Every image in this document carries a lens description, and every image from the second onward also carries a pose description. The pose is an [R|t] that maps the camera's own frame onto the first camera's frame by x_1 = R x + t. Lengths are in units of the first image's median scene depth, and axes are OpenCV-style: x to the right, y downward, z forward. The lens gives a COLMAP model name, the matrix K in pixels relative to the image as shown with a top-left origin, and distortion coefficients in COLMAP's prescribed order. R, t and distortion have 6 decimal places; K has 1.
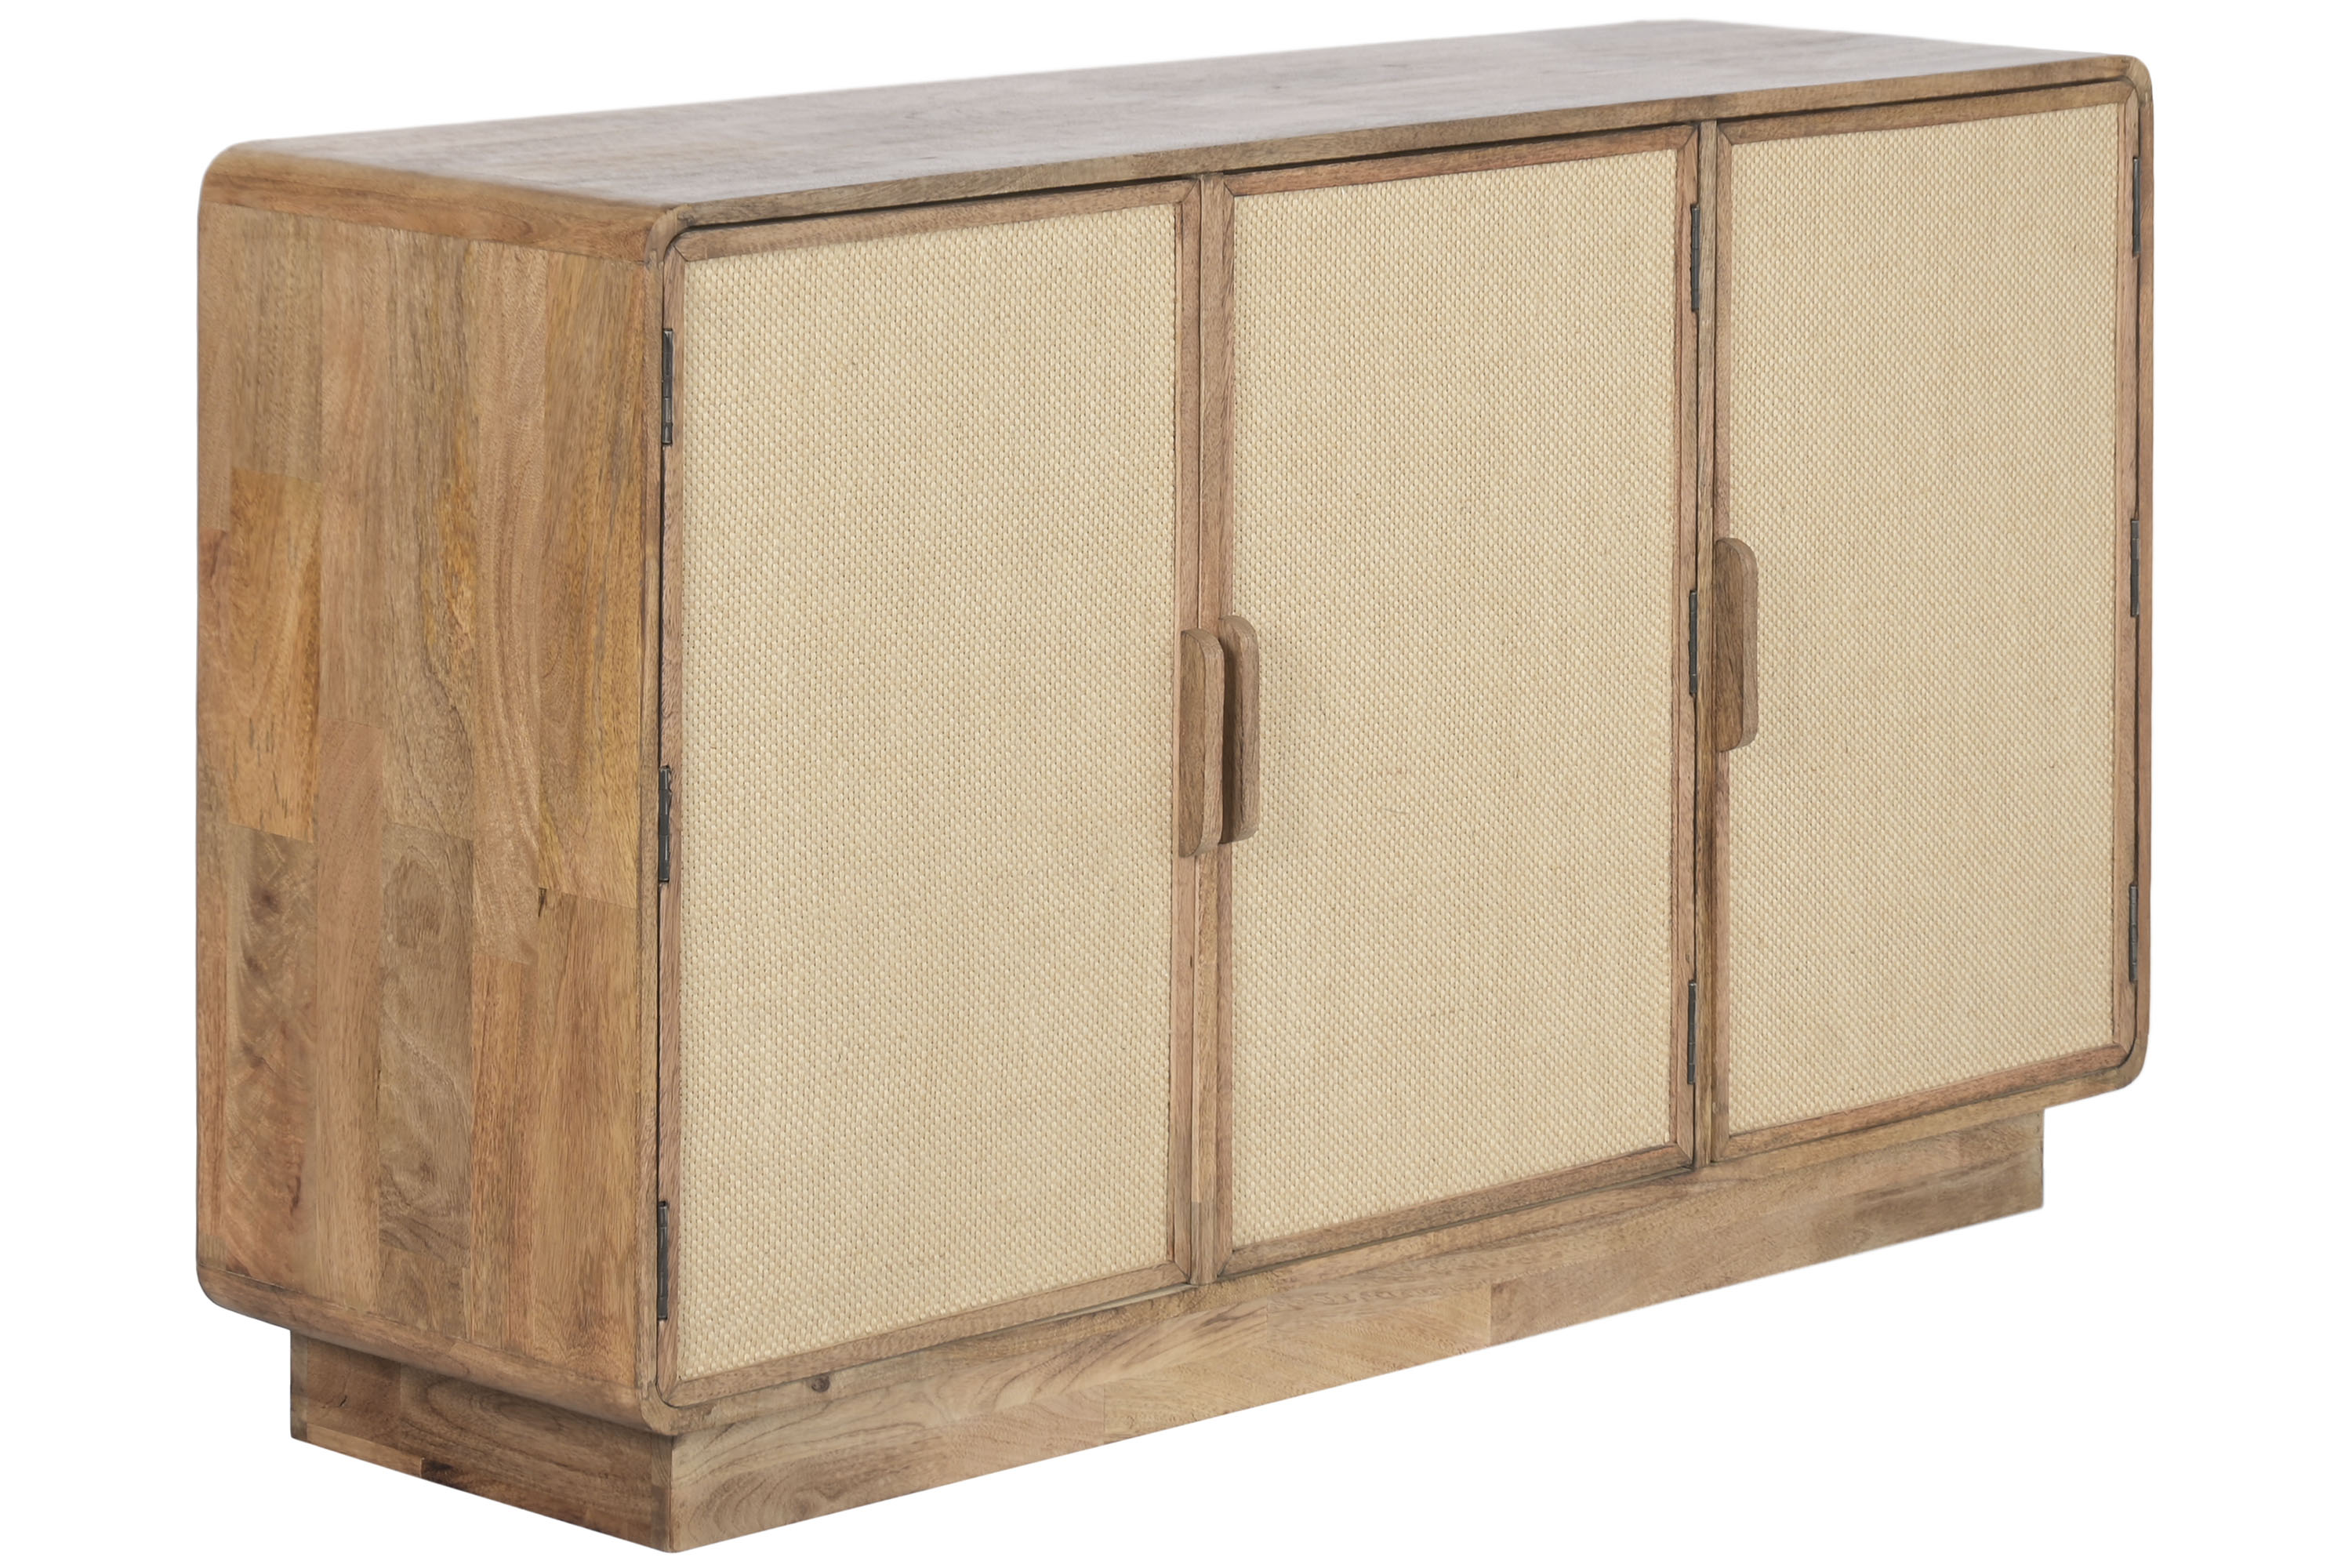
lens RADIAL K [[7953.2, 0, 1176.0], [0, 7953.2, 784.0], [0, 0, 1]] dist [-0.008411, 0.697528]
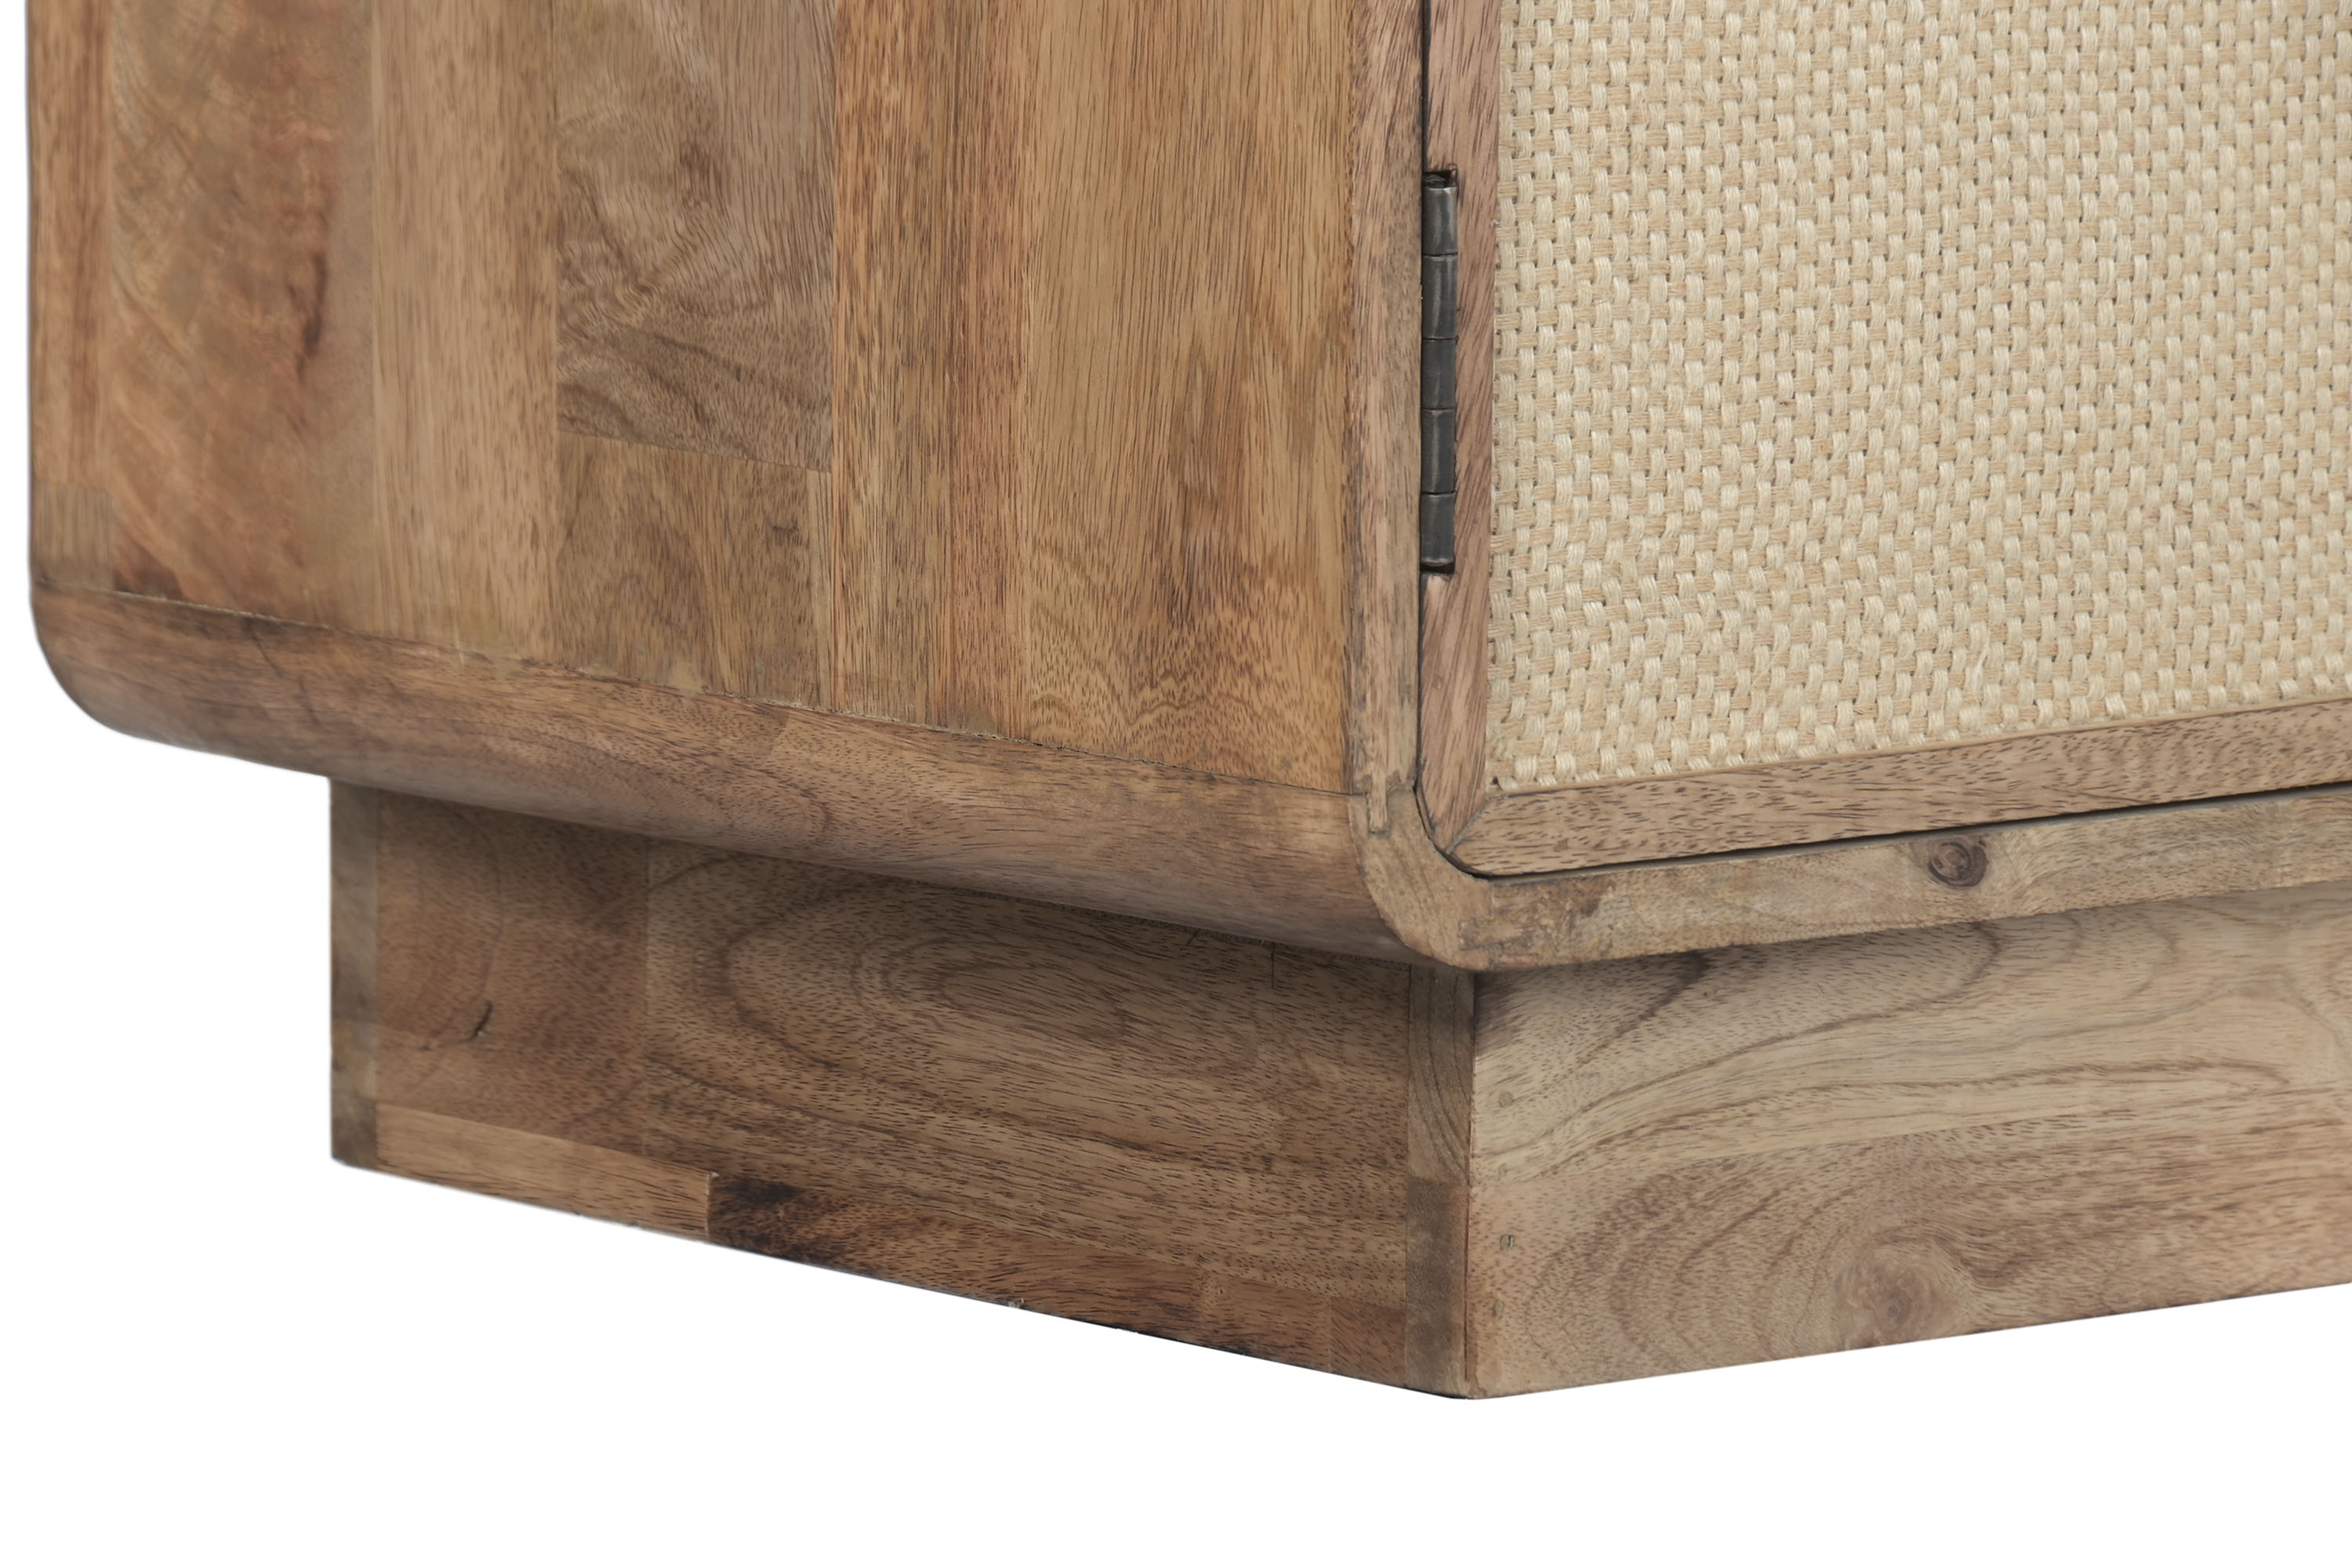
lens RADIAL K [[15816.8, 0, 1176.0], [0, 15816.8, 784.0], [0, 0, 1]] dist [0.554195, 1.408446]
pose [[0.995462, 0.008613, -0.094774, -0.016468], [-0.009629, 0.999901, -0.010269, 0.078318], [0.094677, 0.011135, 0.995446, 0.381011]]
